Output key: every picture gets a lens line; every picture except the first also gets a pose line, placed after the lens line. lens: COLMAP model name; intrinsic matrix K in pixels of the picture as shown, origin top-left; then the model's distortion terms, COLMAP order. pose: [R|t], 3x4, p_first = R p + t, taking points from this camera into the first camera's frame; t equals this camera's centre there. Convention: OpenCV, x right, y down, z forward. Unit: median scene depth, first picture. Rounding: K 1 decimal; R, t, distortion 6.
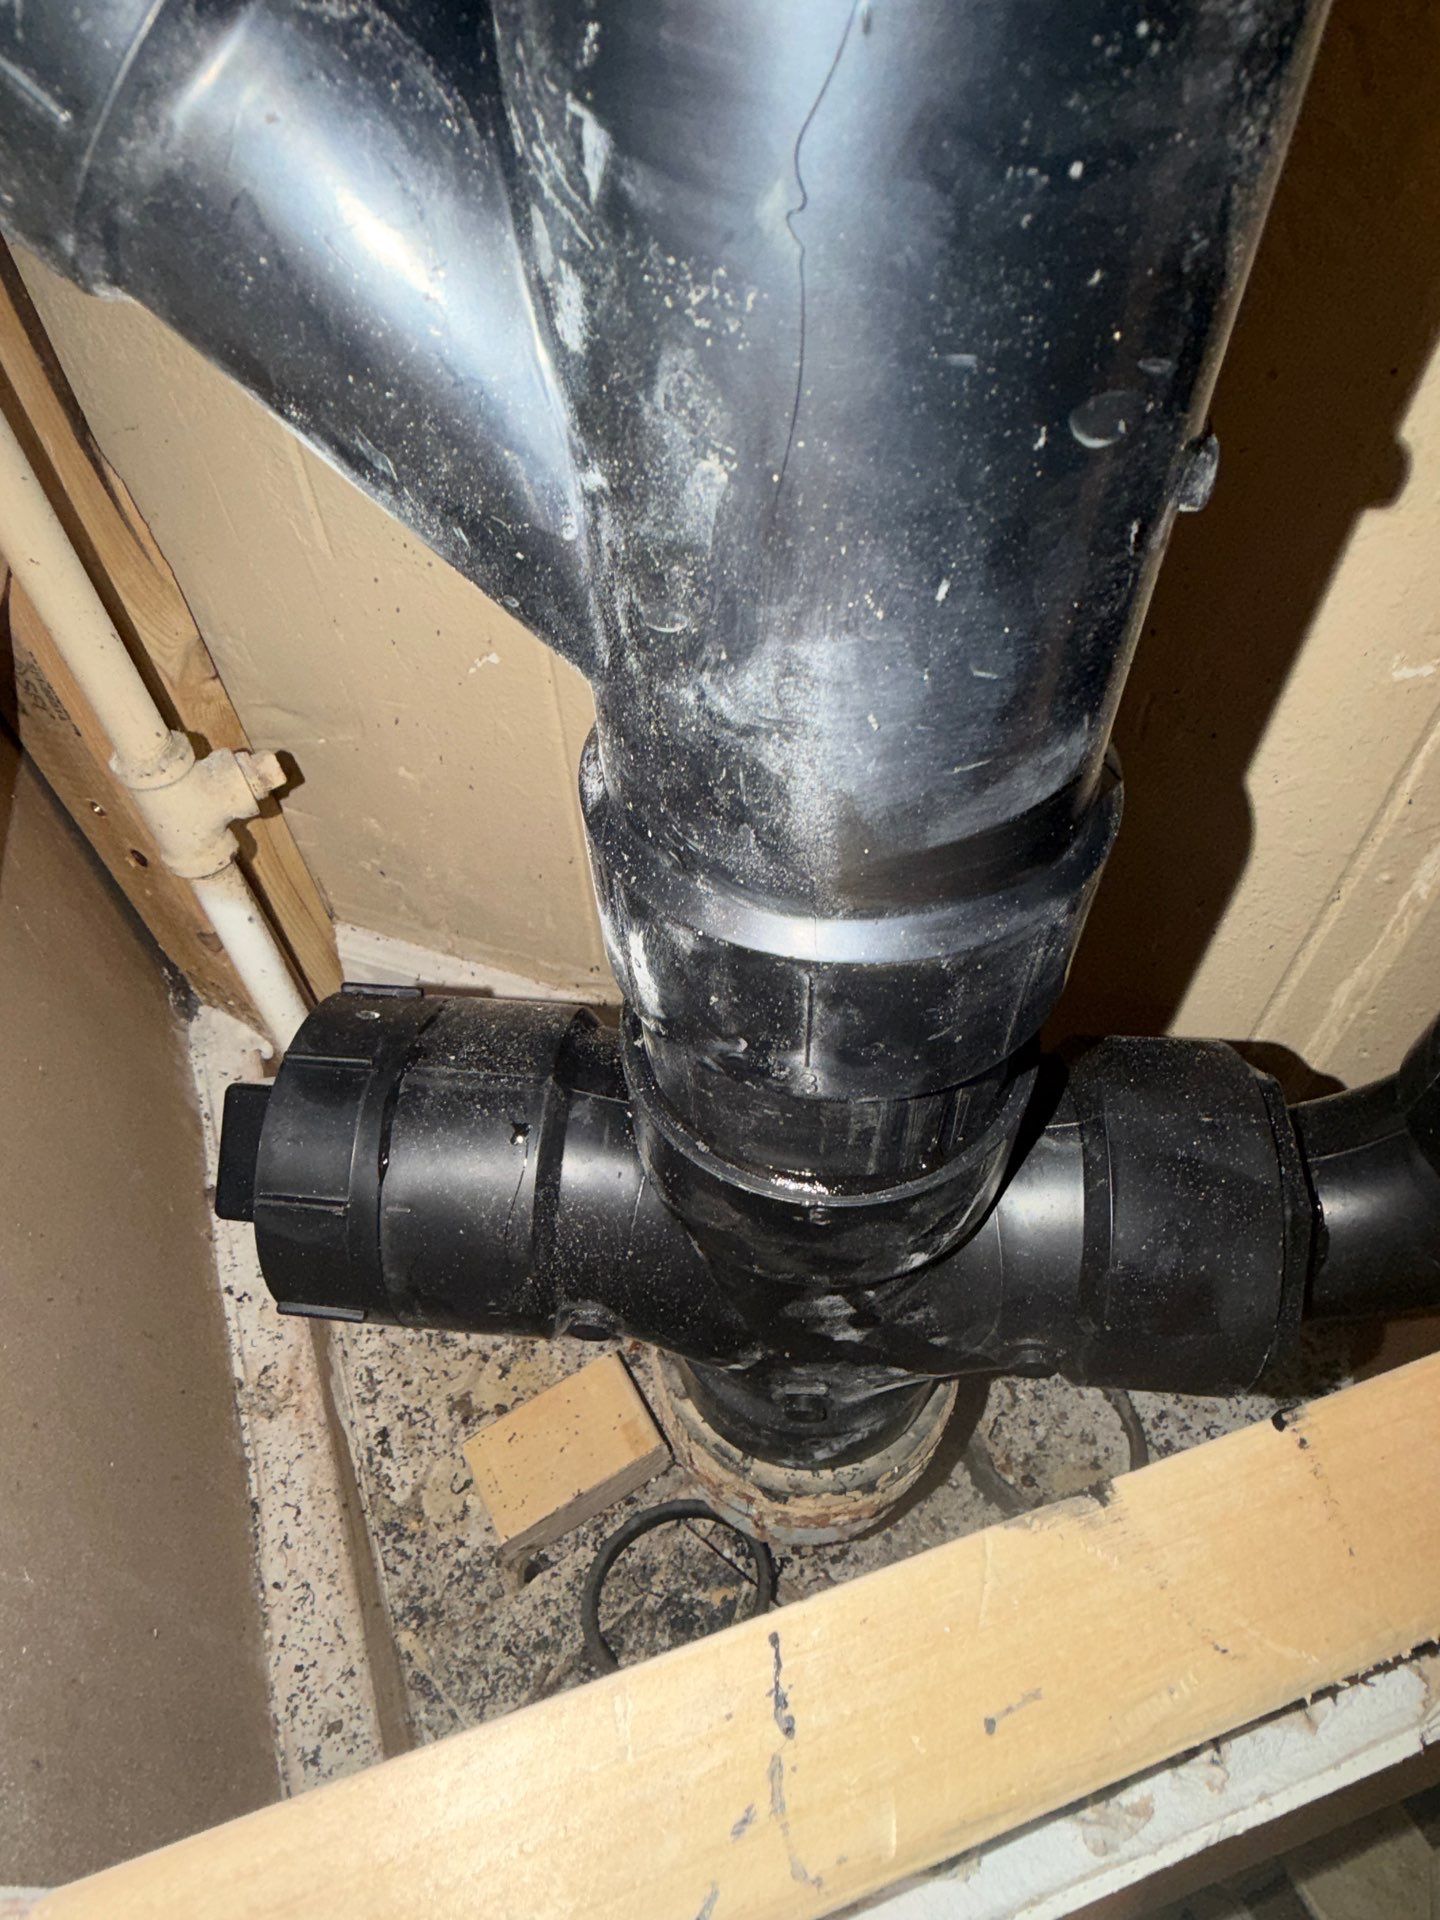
lens RADIAL K [[1084.7, 0, 733.3], [0, 1084.7, 965.3], [0, 0, 1]] dist [-0.001725, -0.000656]
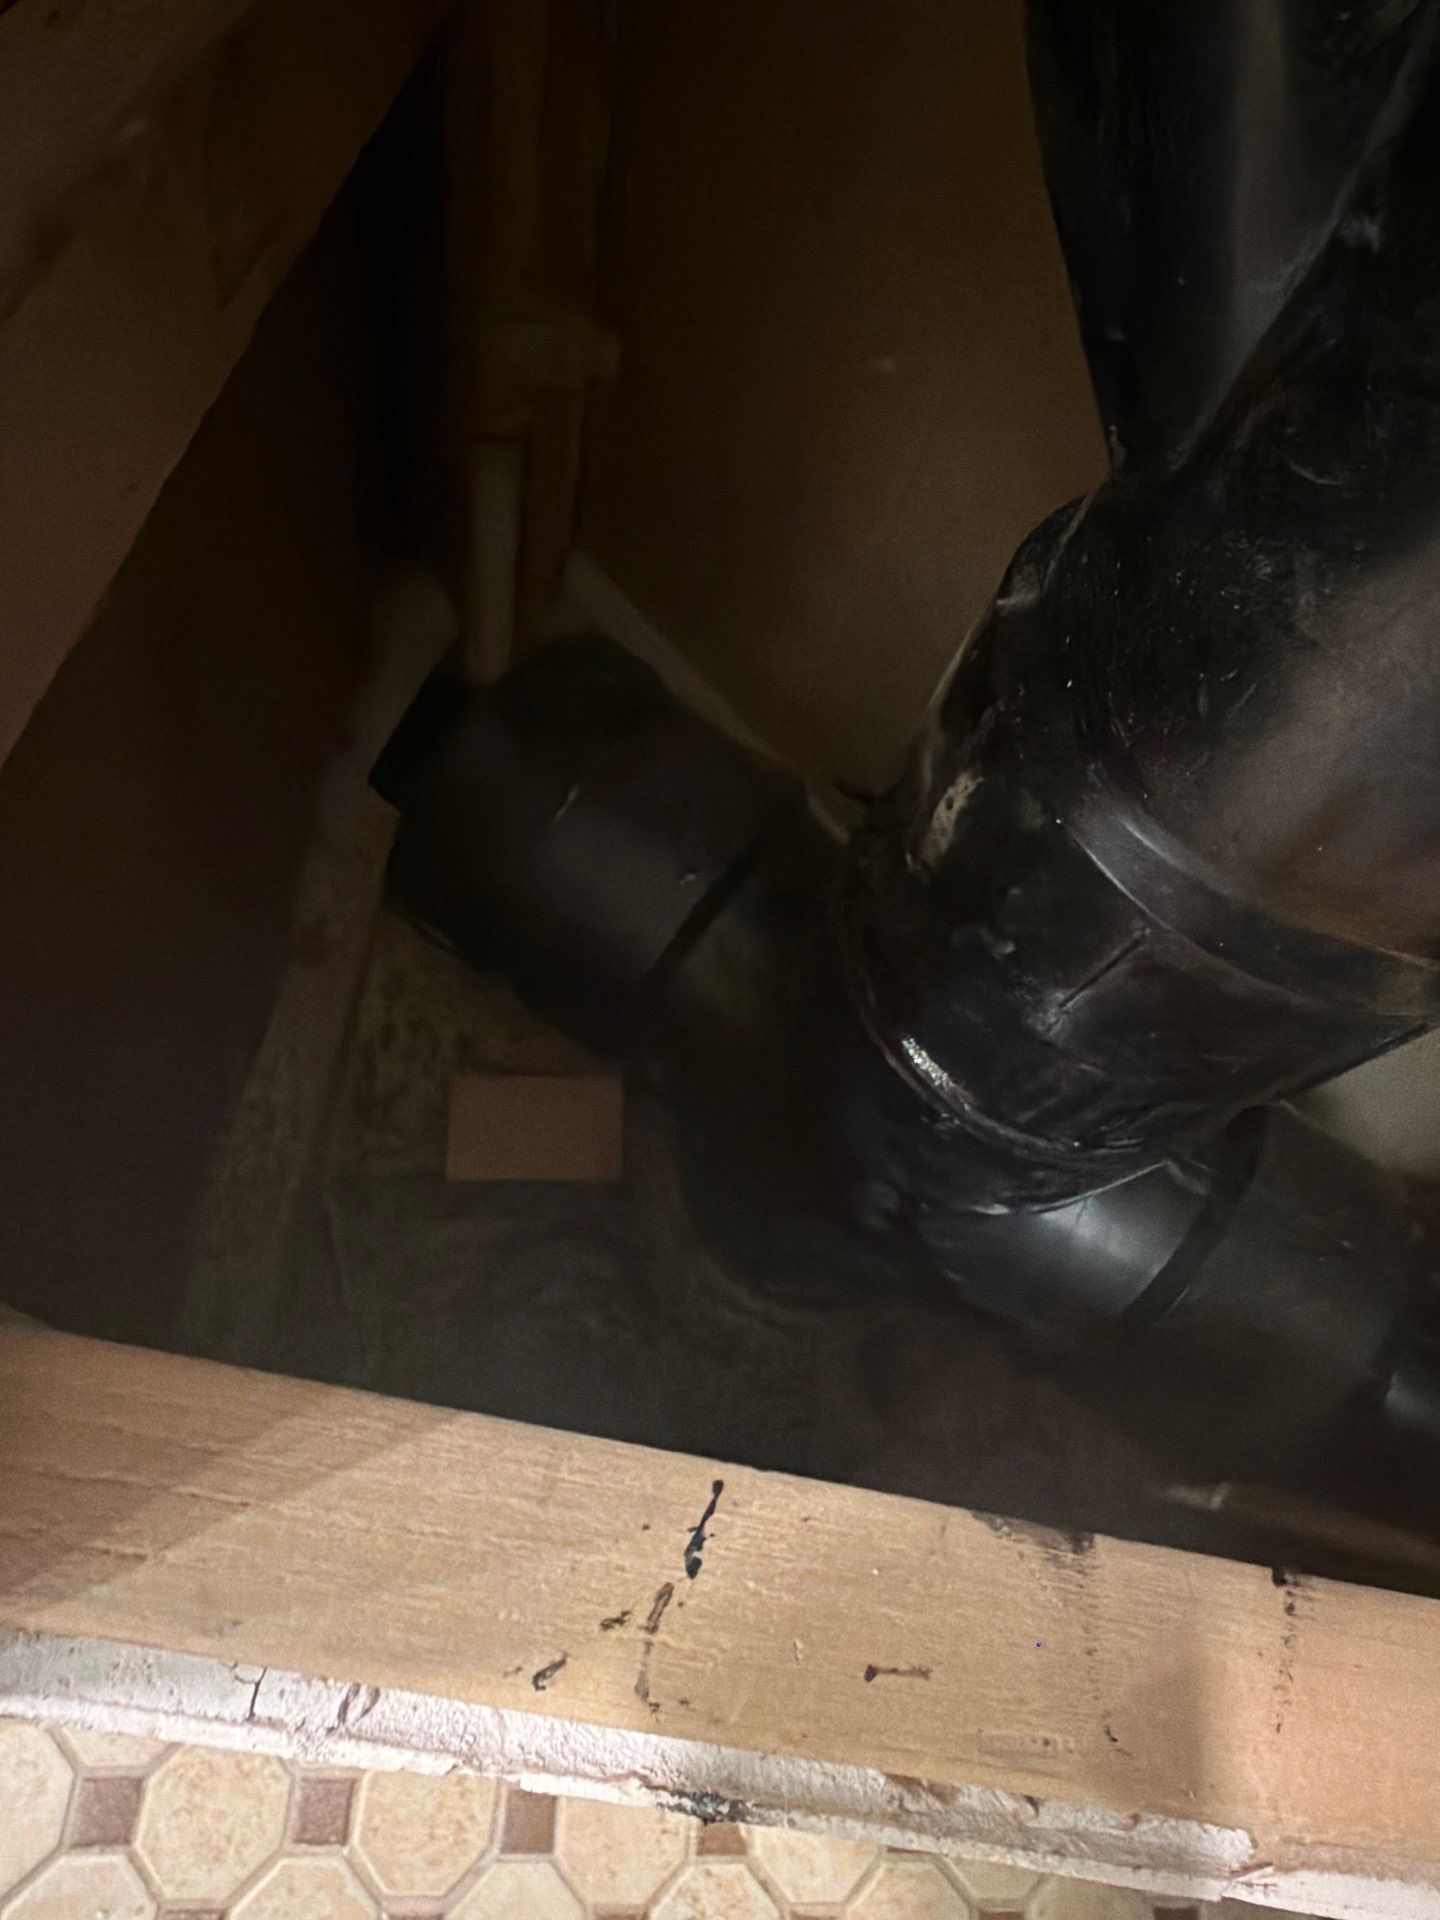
lens RADIAL K [[1084.7, 0, 709.5], [0, 1084.7, 965.5], [0, 0, 1]] dist [-0.001725, -0.000656]
pose [[0.861424, 0.506887, -0.031855, -0.102695], [-0.488878, 0.844550, 0.218478, 0.007349], [0.137647, -0.172629, 0.975322, 0.071642]]
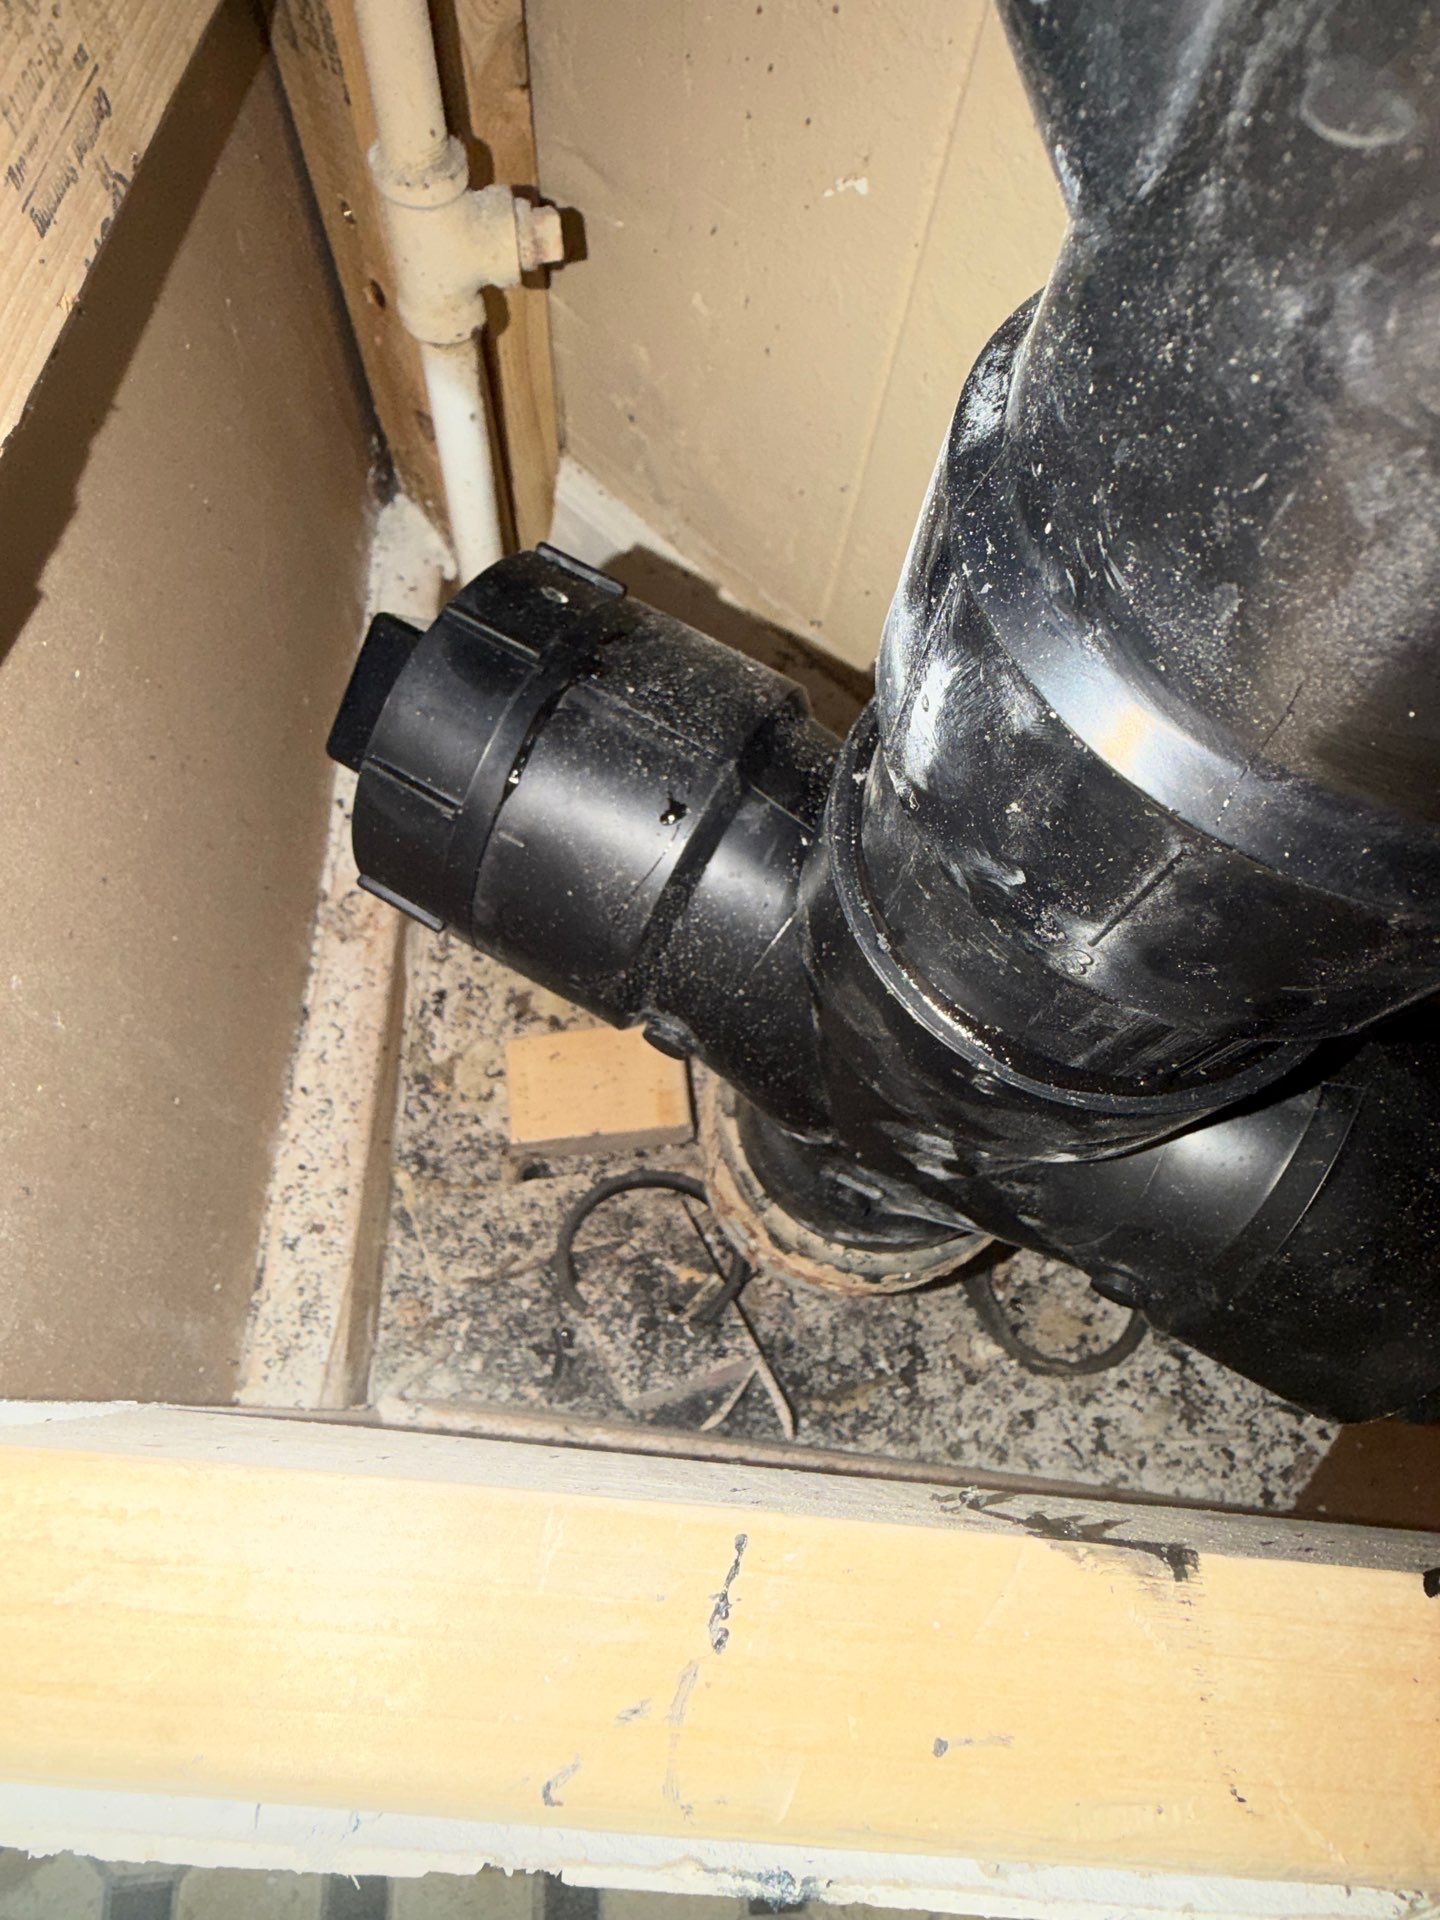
lens RADIAL K [[1084.7, 0, 725.9], [0, 1084.7, 955.6], [0, 0, 1]] dist [-0.001725, -0.000656]
pose [[0.911502, 0.406621, -0.061832, -0.061845], [-0.369236, 0.875218, 0.312502, -0.019723], [0.181186, -0.262015, 0.947903, 0.186862]]
